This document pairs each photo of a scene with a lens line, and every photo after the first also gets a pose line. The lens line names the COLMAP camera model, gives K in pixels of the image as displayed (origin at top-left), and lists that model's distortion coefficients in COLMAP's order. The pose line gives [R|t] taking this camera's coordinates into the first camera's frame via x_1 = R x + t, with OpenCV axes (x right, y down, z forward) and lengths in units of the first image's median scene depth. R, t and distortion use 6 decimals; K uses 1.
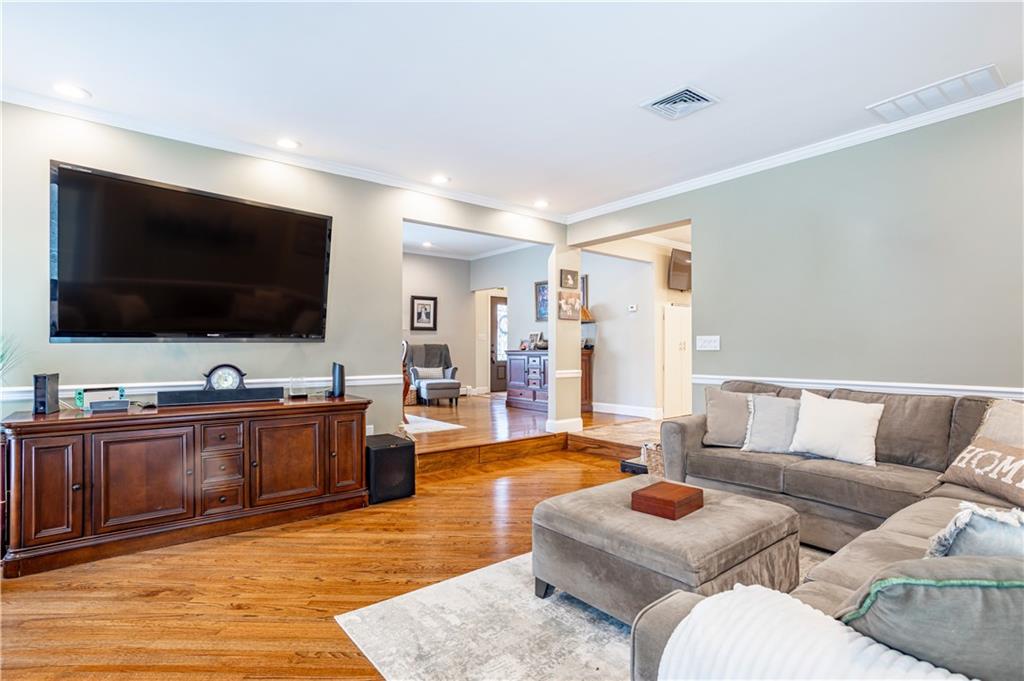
lens RADIAL K [[503.9, 0, 515.8], [0, 503.9, 343.1], [0, 0, 1]] dist [-0.048746, 0.024076]
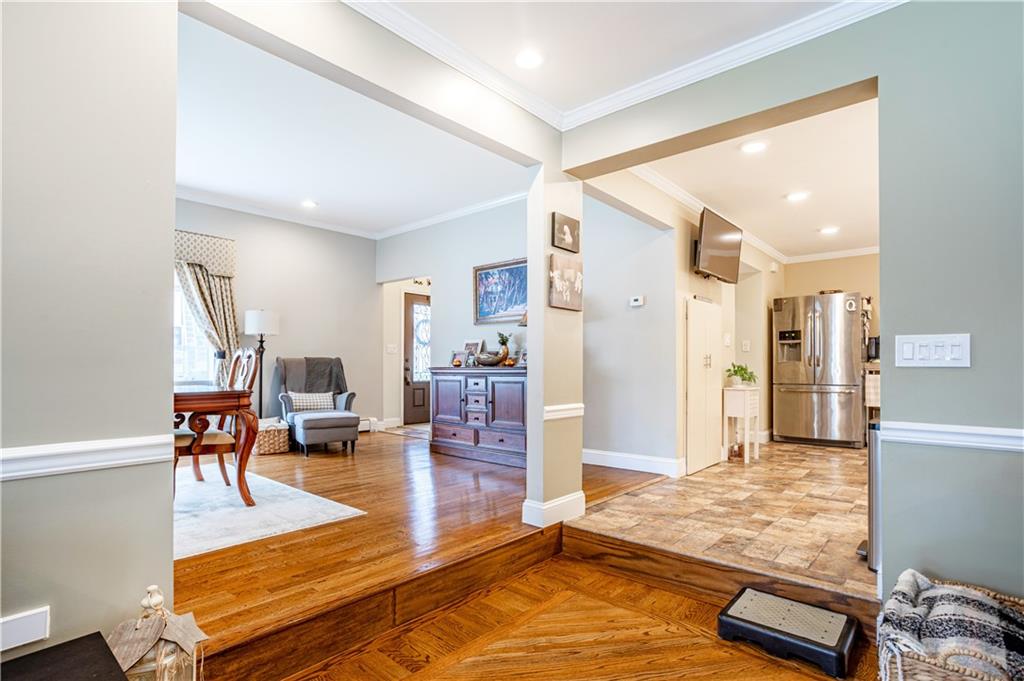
lens RADIAL K [[506.9, 0, 510.8], [0, 506.9, 363.0], [0, 0, 1]] dist [-0.057924, 0.034321]
pose [[0.985690, 0.003860, 0.168523, -0.029837], [-0.004704, 0.999978, 0.004610, 0.005725], [-0.168502, -0.005337, 0.985687, 0.355136]]
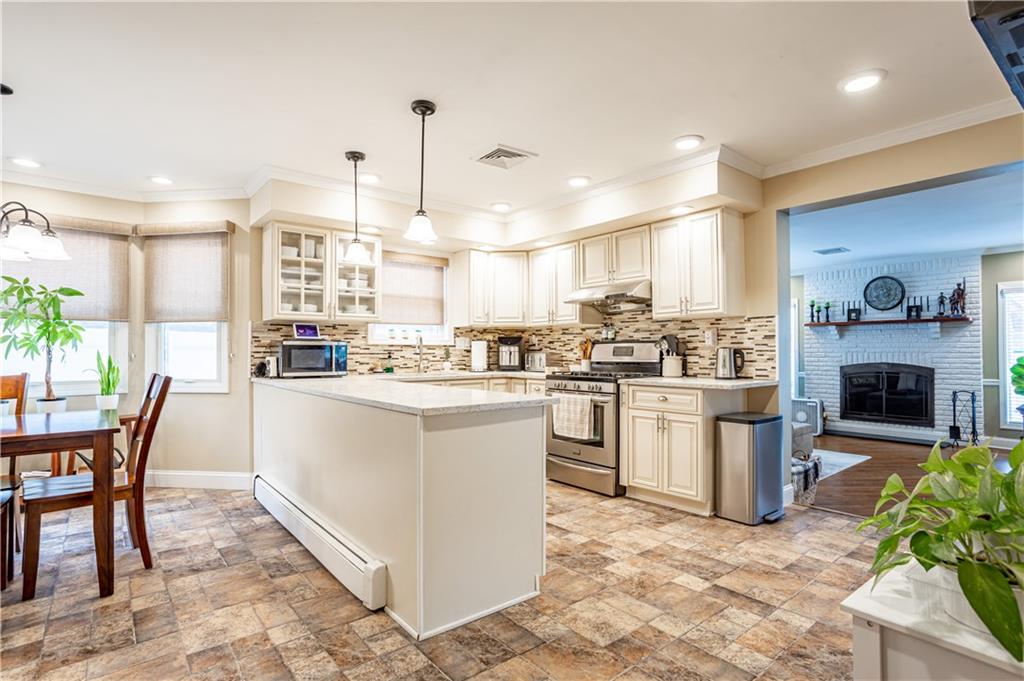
lens RADIAL K [[512.1, 0, 509.4], [0, 512.1, 344.4], [0, 0, 1]] dist [-0.056789, 0.036982]
pose [[-0.999954, 0.003434, -0.008932, 0.475398], [0.003663, 0.999663, -0.025706, -0.010170], [0.008841, -0.025737, -0.999630, 1.054979]]
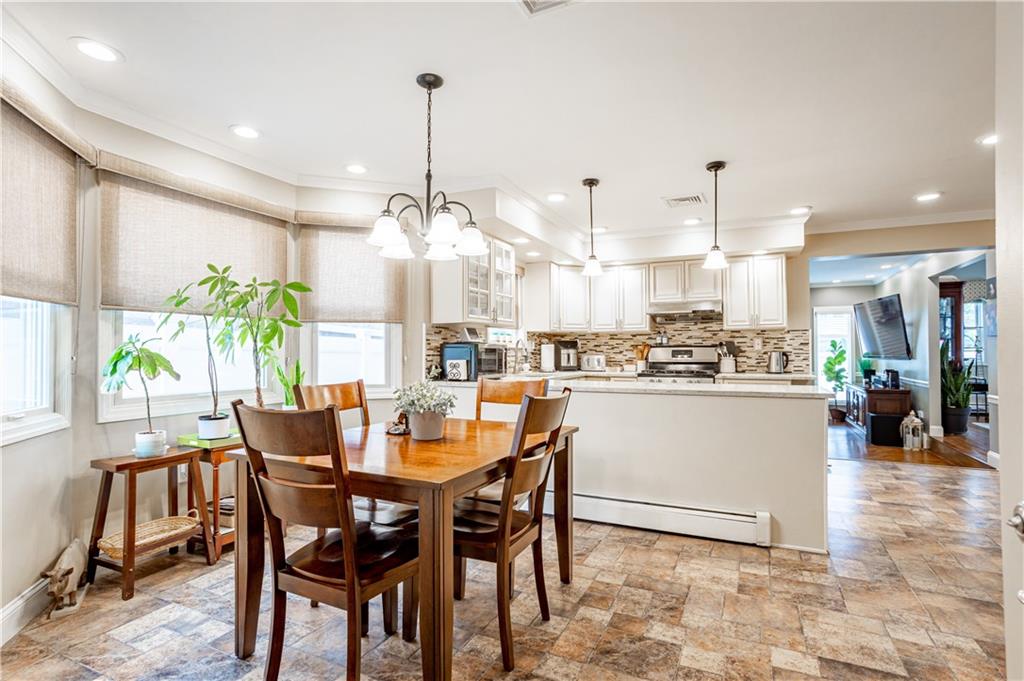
lens RADIAL K [[512.1, 0, 509.4], [0, 512.1, 344.4], [0, 0, 1]] dist [-0.056789, 0.036982]
pose [[-0.901560, -0.003249, -0.432642, 0.883108], [0.007954, 0.999678, -0.024082, -0.014456], [0.432581, -0.025152, -0.901244, 1.031837]]
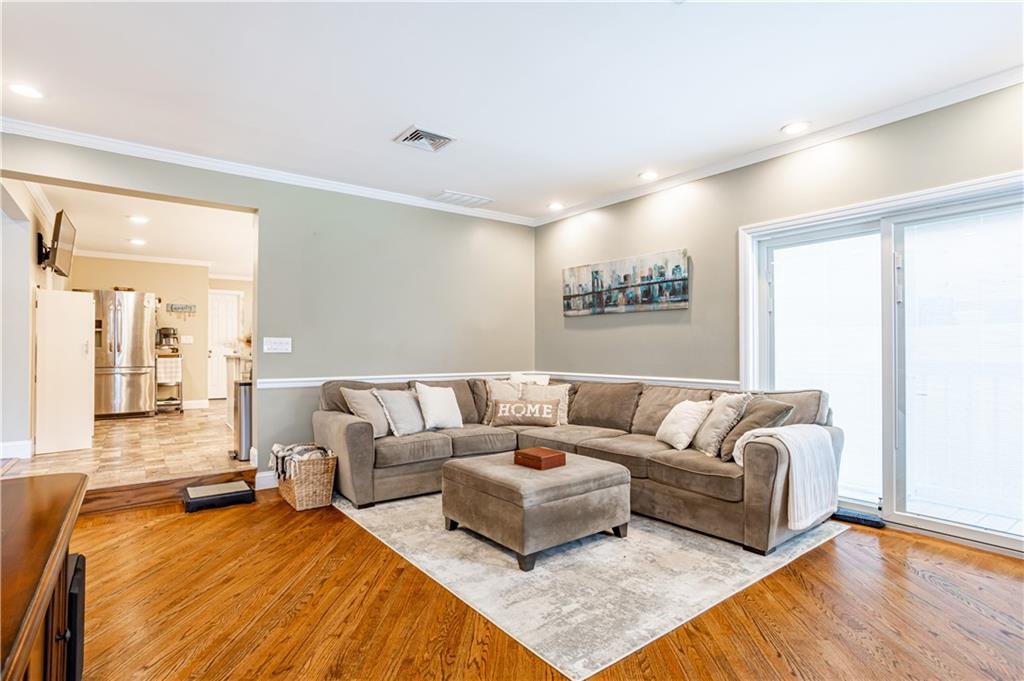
lens RADIAL K [[512.1, 0, 509.4], [0, 512.1, 344.4], [0, 0, 1]] dist [-0.056789, 0.036982]
pose [[0.030540, 0.014756, 0.999425, -0.322715], [-0.011572, 0.999829, -0.014409, 0.003800], [-0.999467, -0.011125, 0.030705, 0.294242]]
